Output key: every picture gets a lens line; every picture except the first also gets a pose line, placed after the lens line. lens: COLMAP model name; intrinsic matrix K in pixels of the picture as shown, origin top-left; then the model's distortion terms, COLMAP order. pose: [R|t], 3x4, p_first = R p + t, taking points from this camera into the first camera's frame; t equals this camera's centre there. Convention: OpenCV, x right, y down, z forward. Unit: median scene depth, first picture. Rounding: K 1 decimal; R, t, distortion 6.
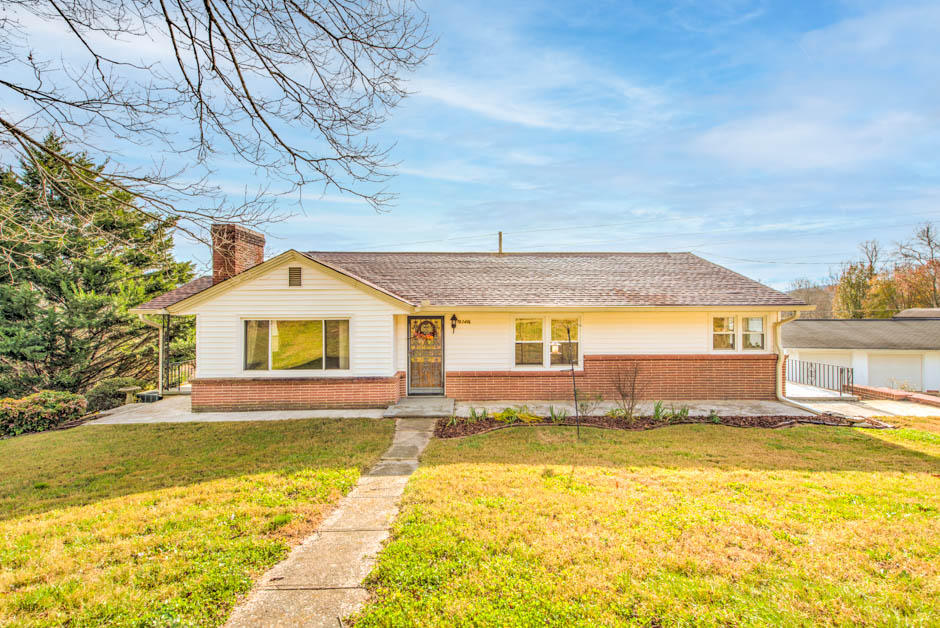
lens RADIAL K [[377.2, 0, 472.1], [0, 377.2, 319.2], [0, 0, 1]] dist [0.006266, 0.000044]
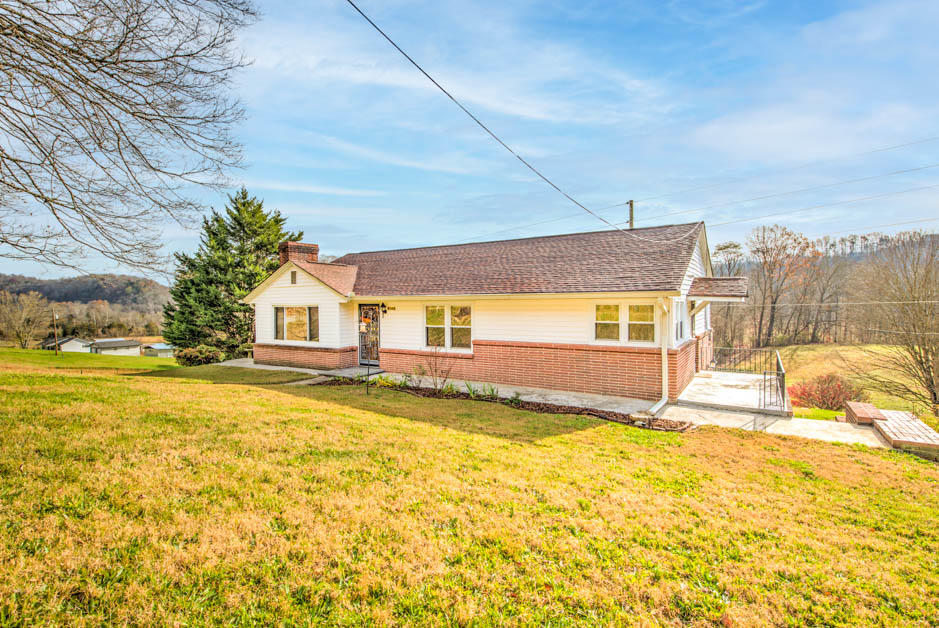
lens RADIAL K [[458.4, 0, 468.5], [0, 458.4, 309.5], [0, 0, 1]] dist [0.001264, 0.000029]
pose [[0.827879, 0.004753, -0.560886, 1.026491], [-0.000405, 0.999969, 0.007877, -0.001723], [0.560906, -0.006294, 0.827855, -0.095457]]
